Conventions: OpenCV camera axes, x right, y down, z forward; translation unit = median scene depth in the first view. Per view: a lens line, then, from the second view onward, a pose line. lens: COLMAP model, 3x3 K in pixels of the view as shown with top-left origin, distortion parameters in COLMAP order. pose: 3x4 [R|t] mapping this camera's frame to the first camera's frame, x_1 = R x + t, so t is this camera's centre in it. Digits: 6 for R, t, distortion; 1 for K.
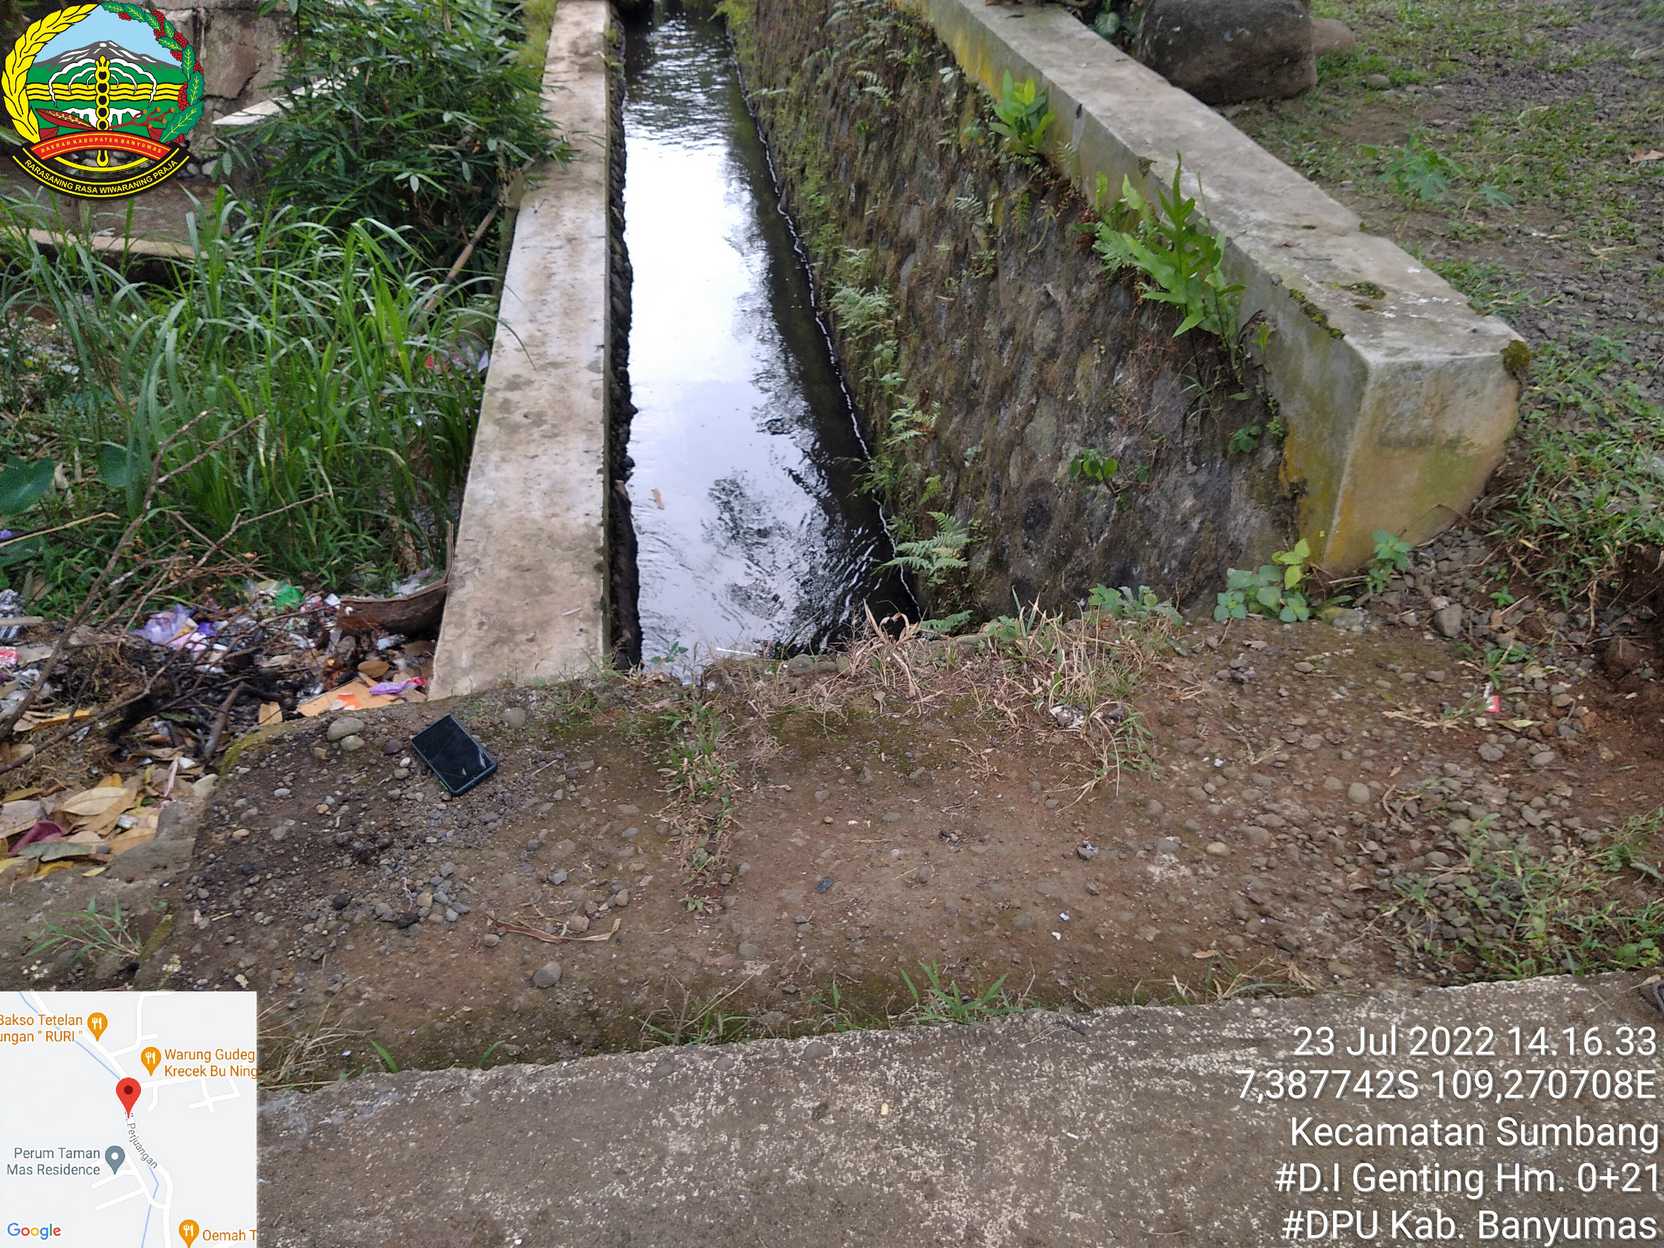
lens RADIAL K [[1417.9, 0, 832.0], [0, 1417.9, 624.0], [0, 0, 1]] dist [0.070272, -0.227115]
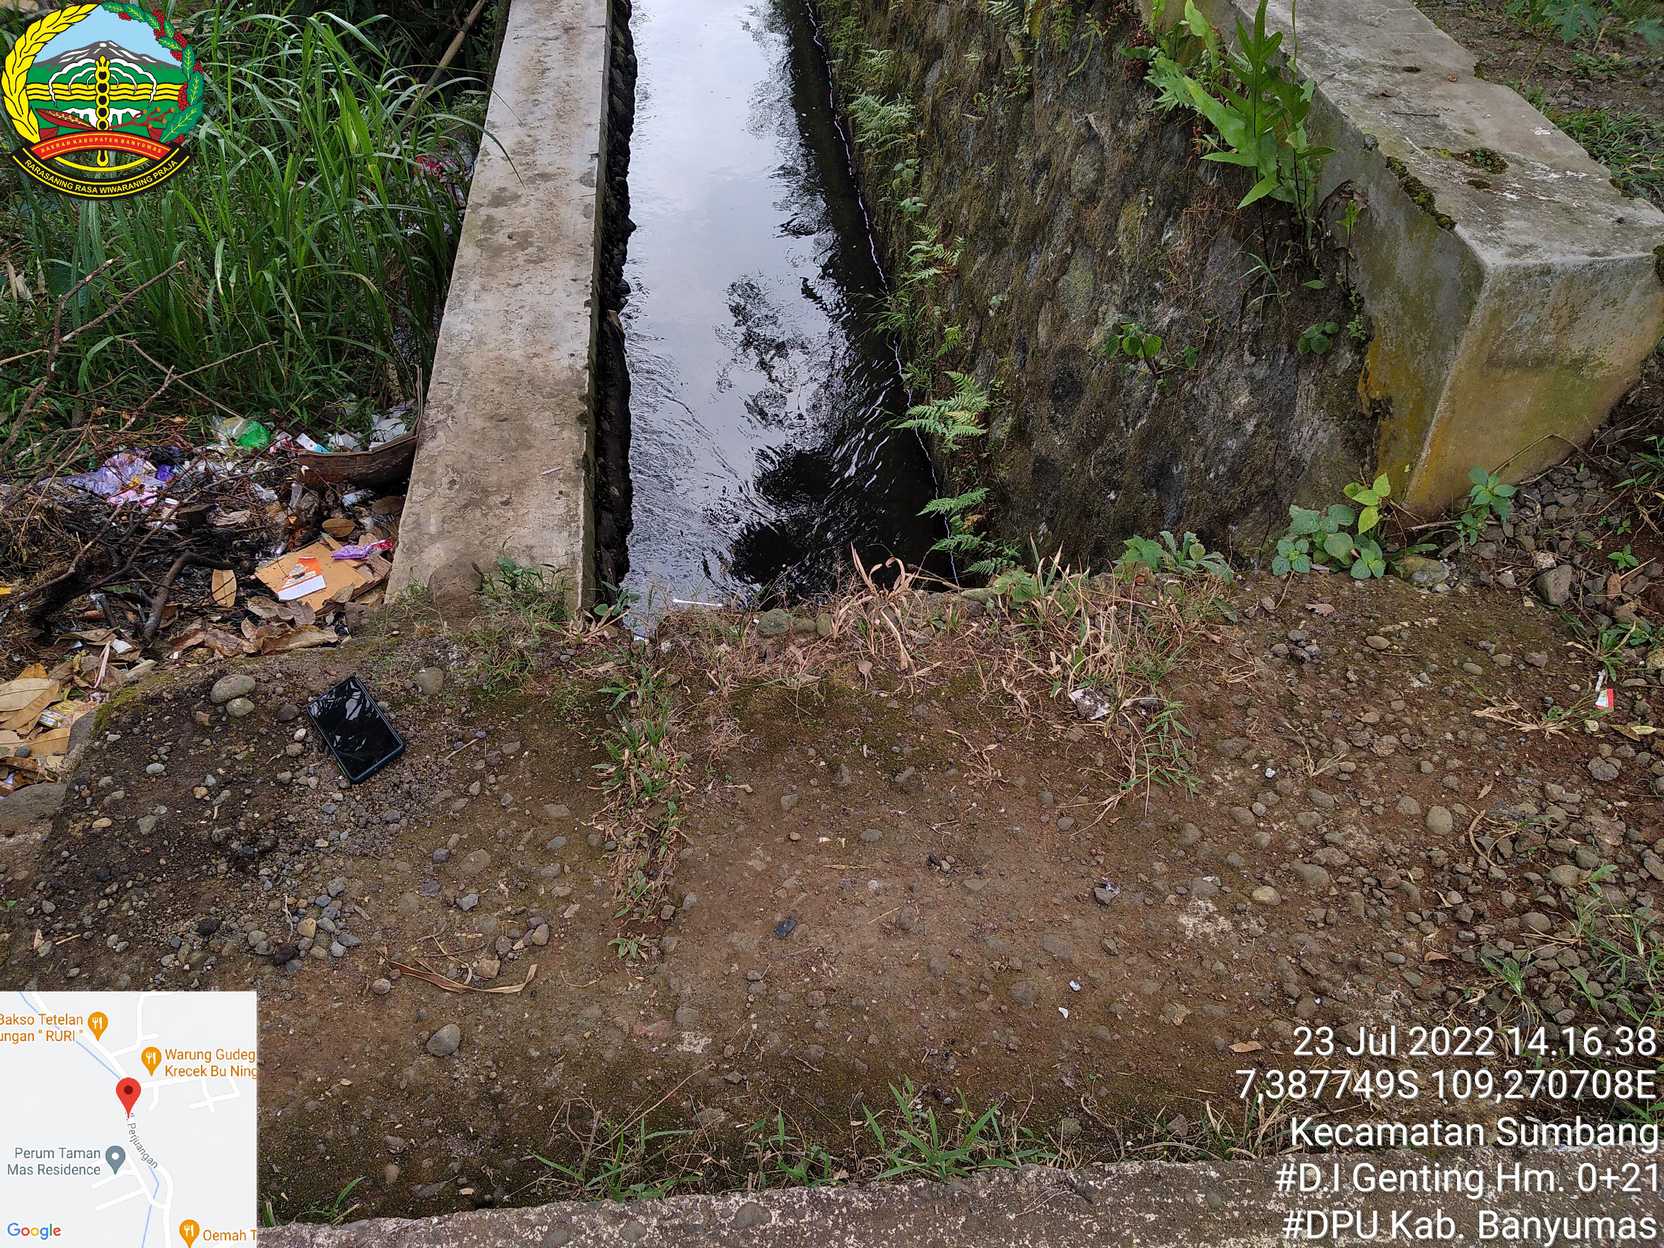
lens RADIAL K [[1404.0, 0, 835.0], [0, 1404.0, 615.3], [0, 0, 1]] dist [-0.008324, 0.002625]
pose [[0.999651, 0.022414, -0.013976, 0.026028], [-0.020162, 0.989308, 0.144439, -0.095050], [0.017064, -0.144107, 0.989415, 0.185659]]
